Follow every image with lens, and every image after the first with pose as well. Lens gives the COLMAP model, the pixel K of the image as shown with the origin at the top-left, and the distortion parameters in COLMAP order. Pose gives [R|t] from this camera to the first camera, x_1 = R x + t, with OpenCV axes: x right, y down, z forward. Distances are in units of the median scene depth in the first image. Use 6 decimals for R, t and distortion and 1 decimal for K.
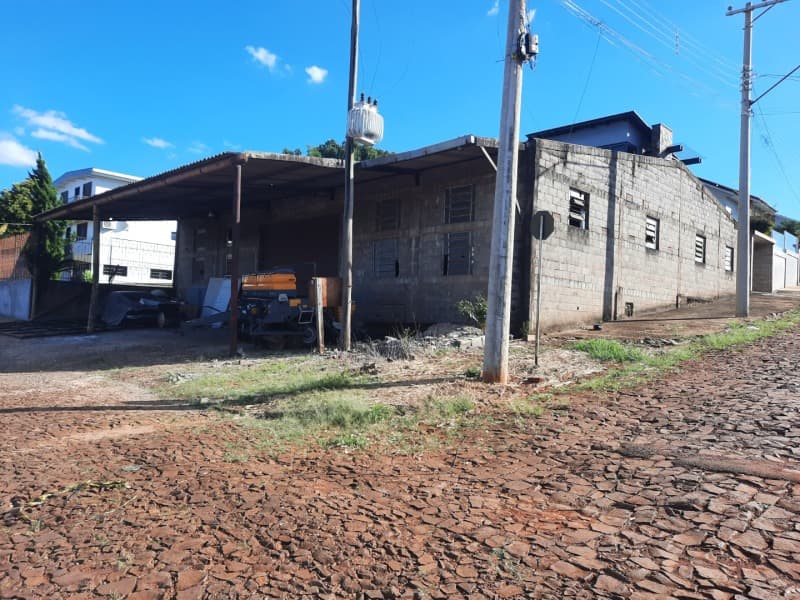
lens RADIAL K [[584.4, 0, 405.3], [0, 584.4, 300.9], [0, 0, 1]] dist [0.058697, -0.057748]
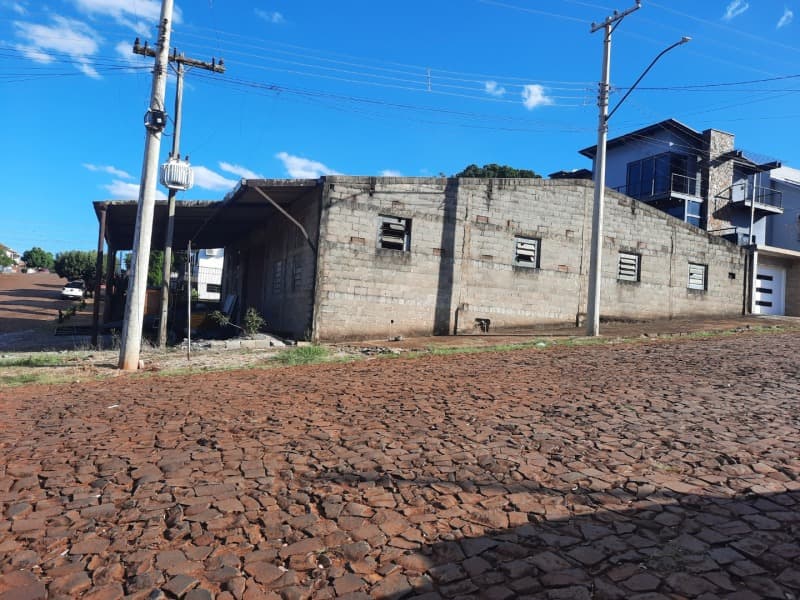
lens RADIAL K [[582.6, 0, 404.8], [0, 582.6, 301.3], [0, 0, 1]] dist [0.063390, -0.058260]
pose [[0.935791, 0.008976, -0.352442, 0.661924], [-0.020515, 0.999368, -0.029019, 0.005208], [0.351958, 0.034386, 0.935384, -0.026303]]
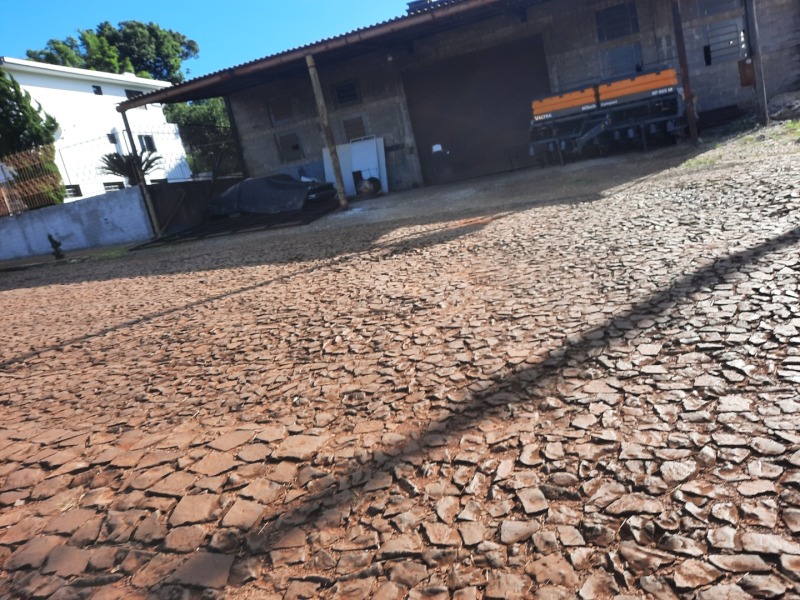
lens RADIAL K [[589.5, 0, 400.0], [0, 589.5, 300.0], [0, 0, 1]] dist [0.085926, -0.111442]
pose [[0.885778, -0.281365, 0.369096, -0.905262], [0.213388, 0.953134, 0.214481, 0.015280], [-0.412145, -0.111221, 0.904304, 0.186287]]
